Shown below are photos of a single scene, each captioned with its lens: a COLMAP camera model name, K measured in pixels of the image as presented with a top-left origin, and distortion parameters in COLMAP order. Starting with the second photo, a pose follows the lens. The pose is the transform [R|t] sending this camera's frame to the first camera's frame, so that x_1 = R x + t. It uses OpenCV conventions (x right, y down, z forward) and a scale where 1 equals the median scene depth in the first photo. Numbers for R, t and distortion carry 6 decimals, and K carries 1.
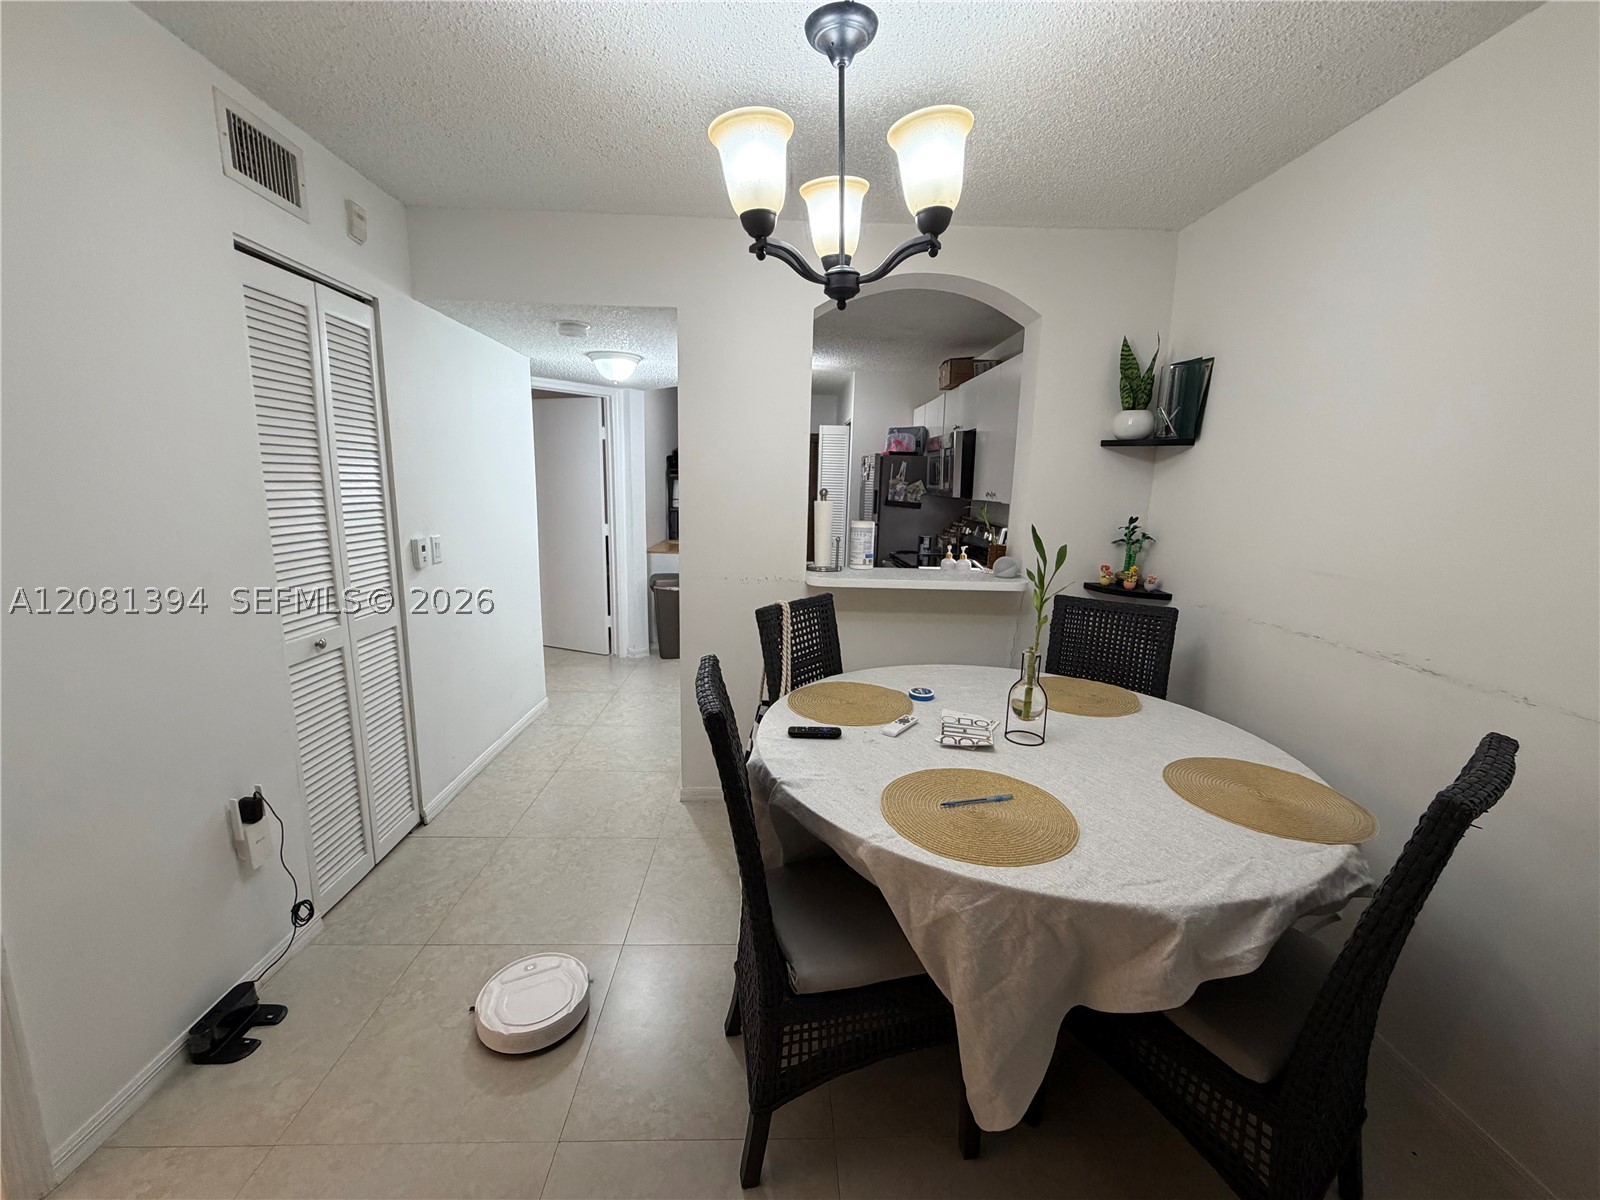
lens RADIAL K [[637.5, 0, 804.0], [0, 637.5, 603.4], [0, 0, 1]] dist [0.000992, -0.000098]
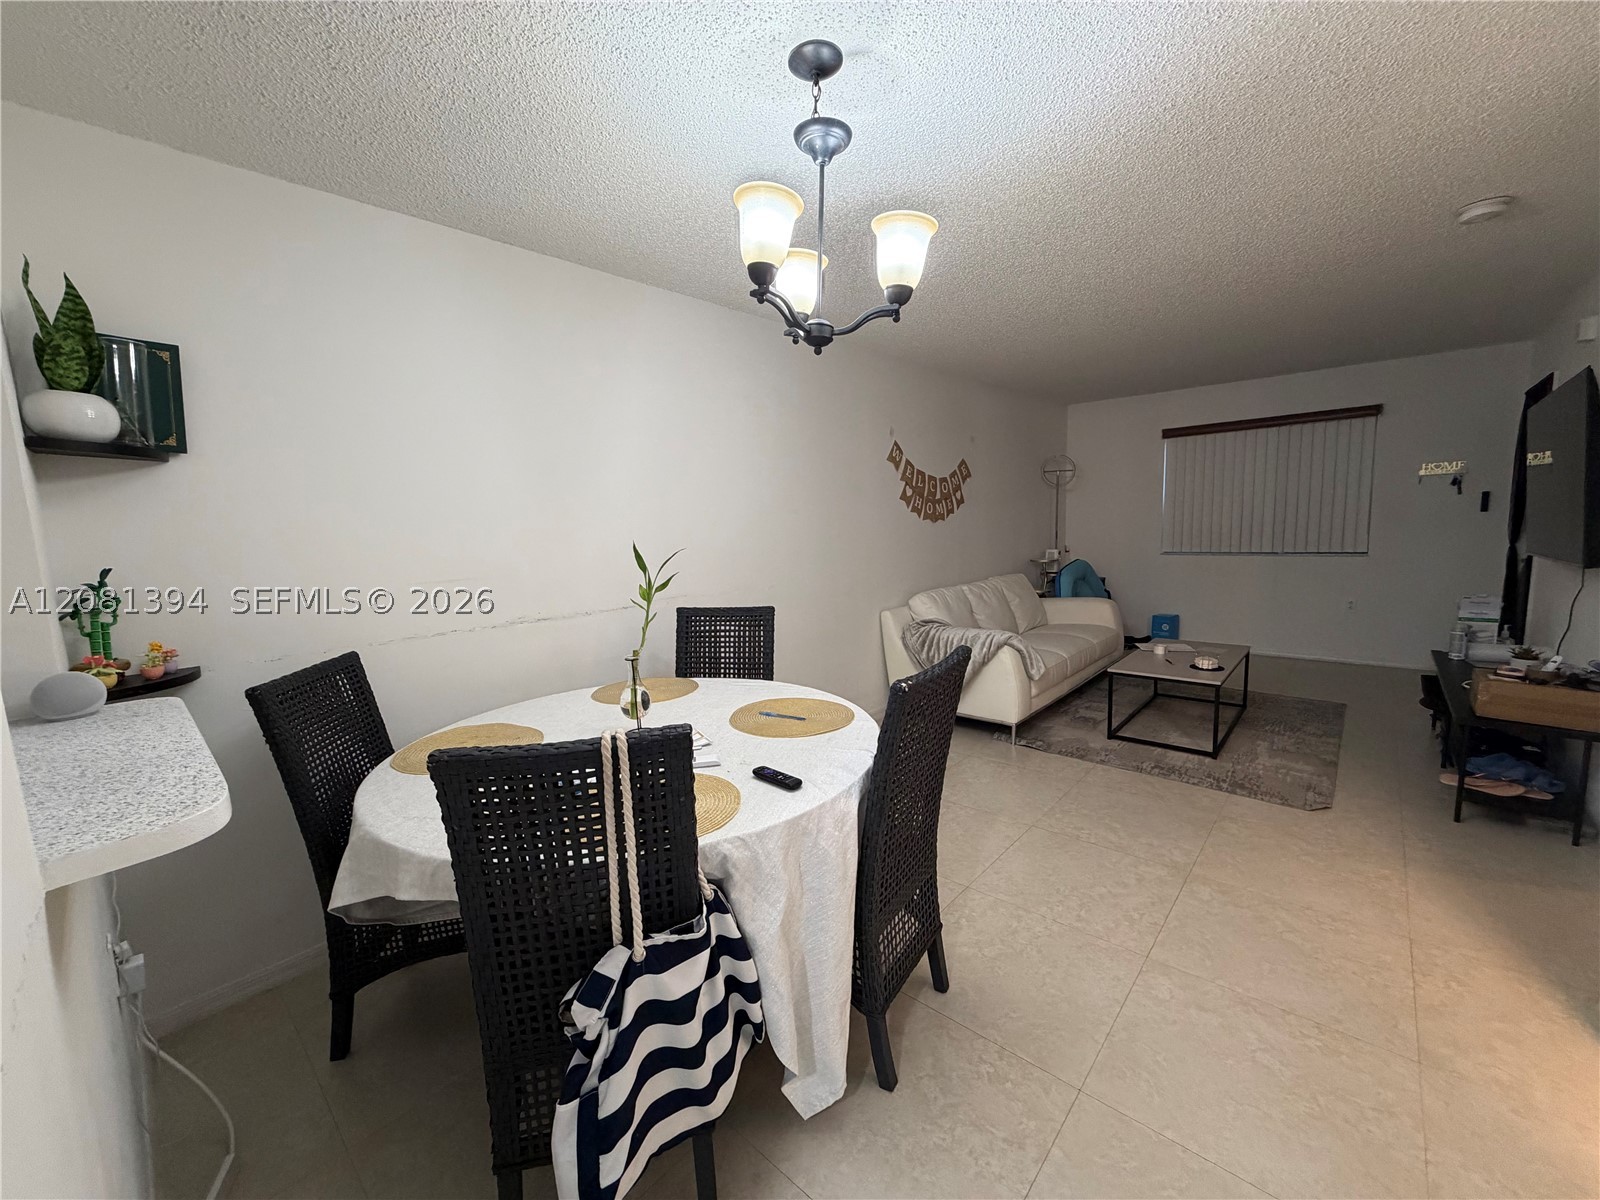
lens RADIAL K [[637.5, 0, 797.9], [0, 637.5, 600.0], [0, 0, 1]] dist [0.000992, -0.000098]
pose [[-0.713284, -0.085023, 0.695699, -0.387981], [0.151245, 0.950555, 0.271237, -0.173458], [-0.684361, 0.298690, -0.665157, 0.961659]]
